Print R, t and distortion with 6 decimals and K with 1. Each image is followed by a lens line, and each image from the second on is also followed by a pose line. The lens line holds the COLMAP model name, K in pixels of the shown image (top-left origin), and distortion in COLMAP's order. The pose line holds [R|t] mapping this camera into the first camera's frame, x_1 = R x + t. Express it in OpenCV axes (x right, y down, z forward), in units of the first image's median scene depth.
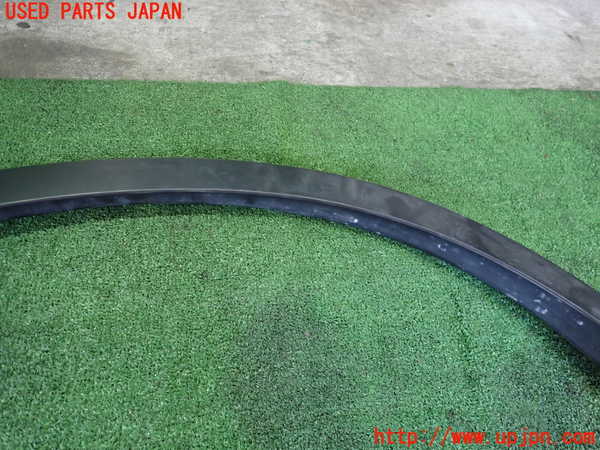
lens RADIAL K [[447.7, 0, 300.4], [0, 447.7, 224.0], [0, 0, 1]] dist [0.011516, -0.000422]
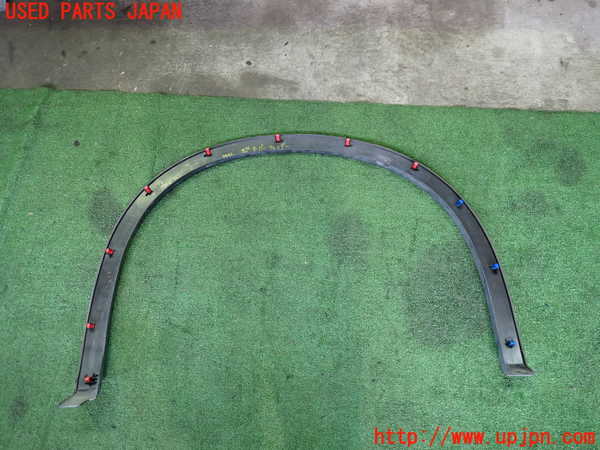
lens RADIAL K [[447.7, 0, 300.3], [0, 447.7, 224.8], [0, 0, 1]] dist [0.011516, -0.000422]
pose [[0.965634, 0.151780, -0.210982, 0.173256], [-0.075004, 0.939965, 0.332925, -0.433748], [0.248847, -0.305659, 0.919047, -1.074230]]
